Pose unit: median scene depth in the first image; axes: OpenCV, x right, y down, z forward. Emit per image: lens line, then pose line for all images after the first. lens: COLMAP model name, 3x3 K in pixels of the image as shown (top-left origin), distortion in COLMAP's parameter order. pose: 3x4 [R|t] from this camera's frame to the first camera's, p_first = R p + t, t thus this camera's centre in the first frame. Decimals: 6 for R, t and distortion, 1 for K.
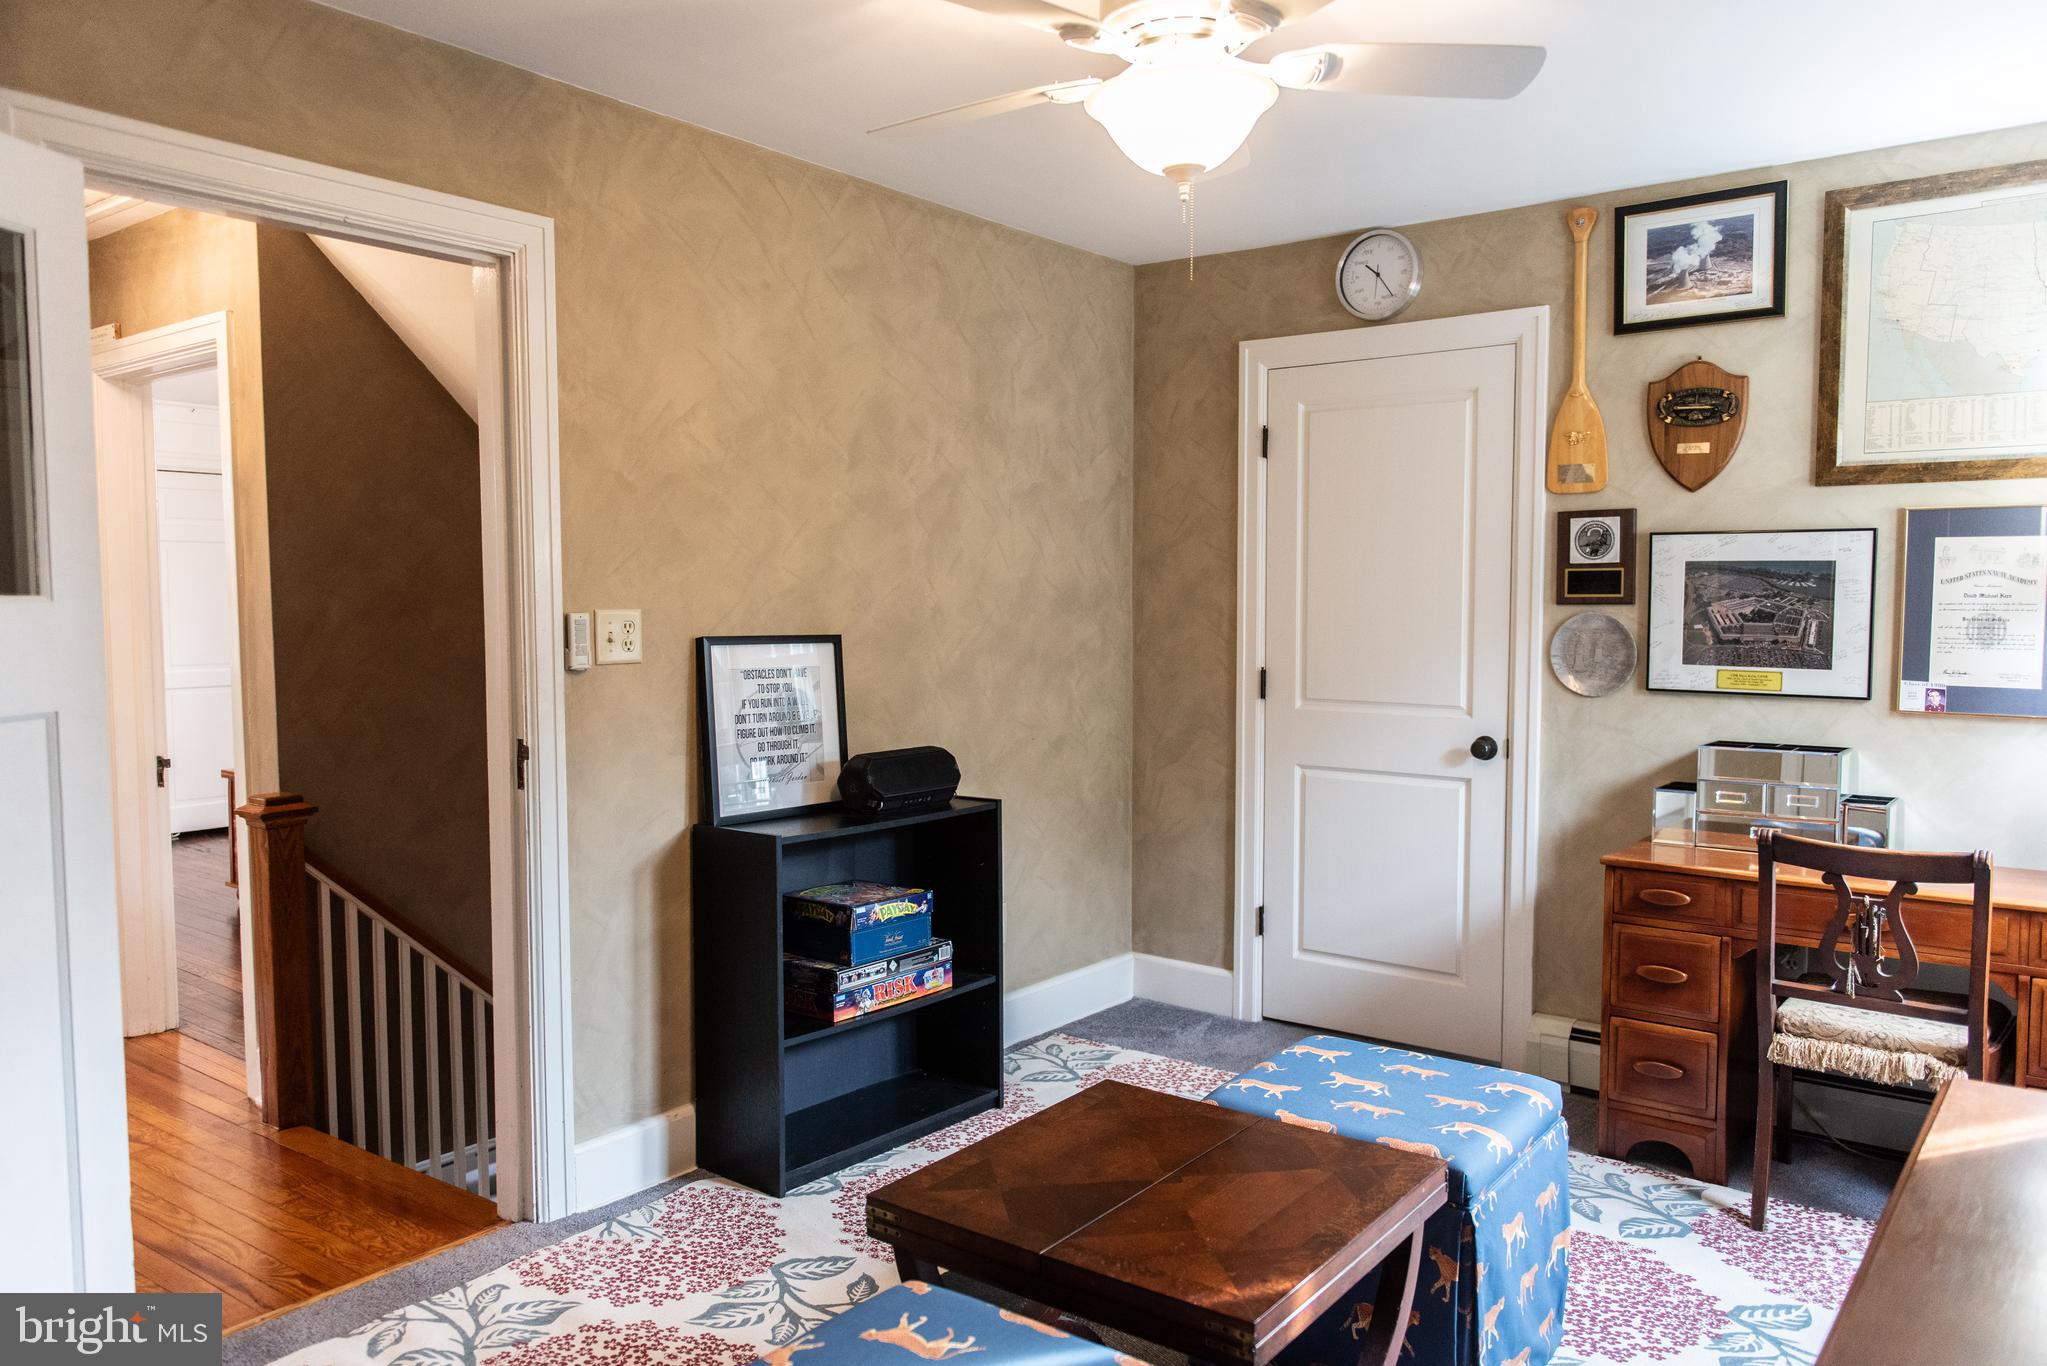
lens RADIAL K [[1459.2, 0, 1023.5], [0, 1459.2, 683.0], [0, 0, 1]] dist [0.001448, -0.003307]
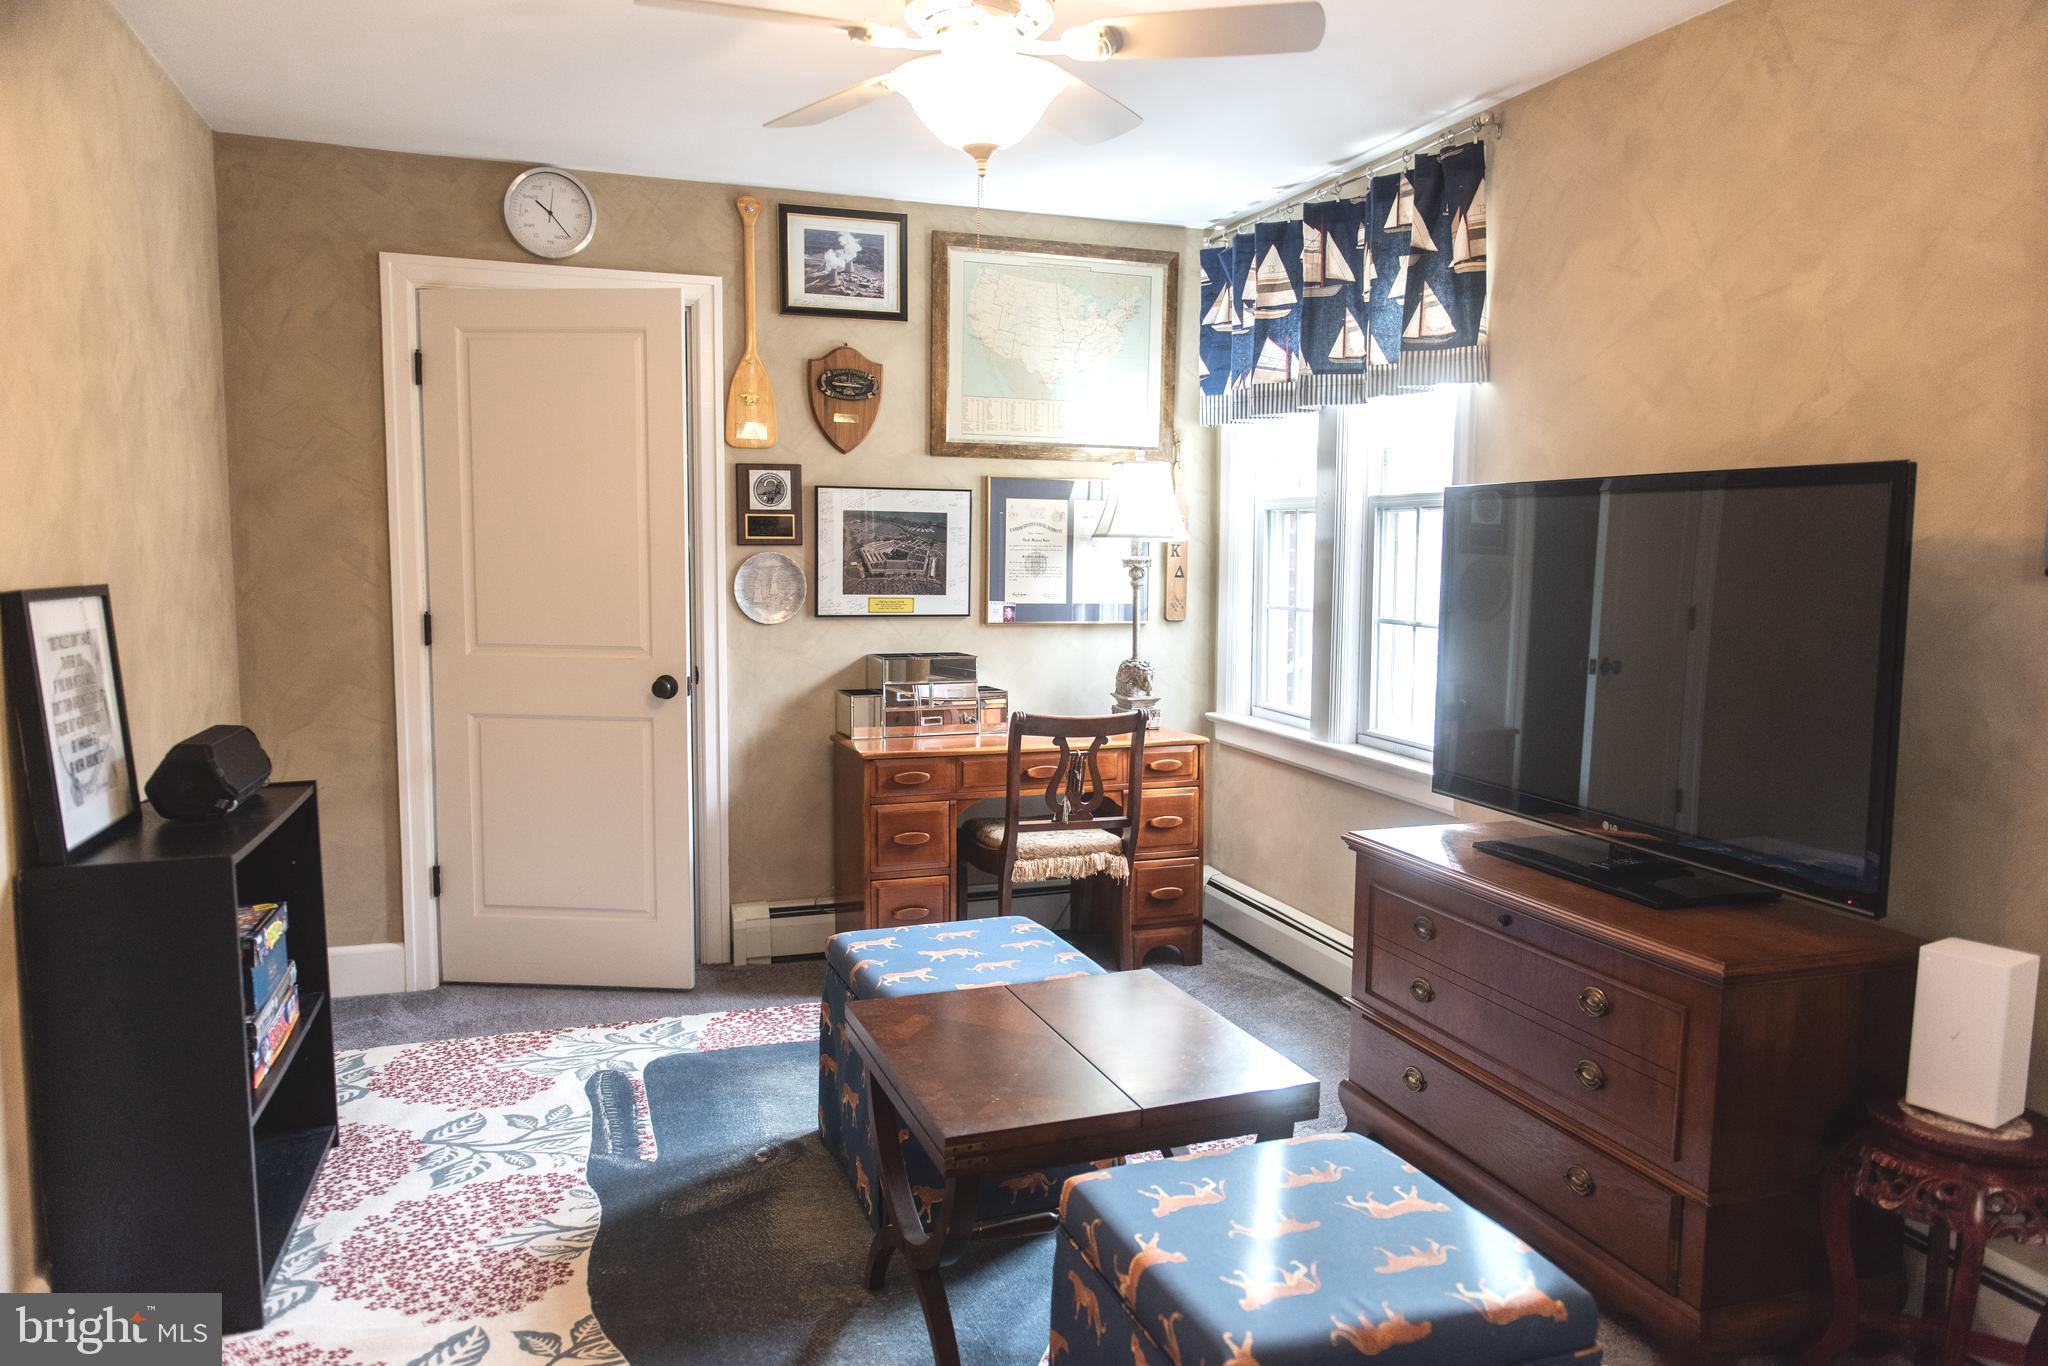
lens RADIAL K [[1397.9, 0, 1017.1], [0, 1397.9, 686.9], [0, 0, 1]] dist [0.004249, -0.003366]
pose [[0.536989, -0.082403, 0.839555, -0.472598], [0.042404, 0.996596, 0.070694, -0.012375], [-0.842523, -0.002361, 0.538656, 0.243836]]
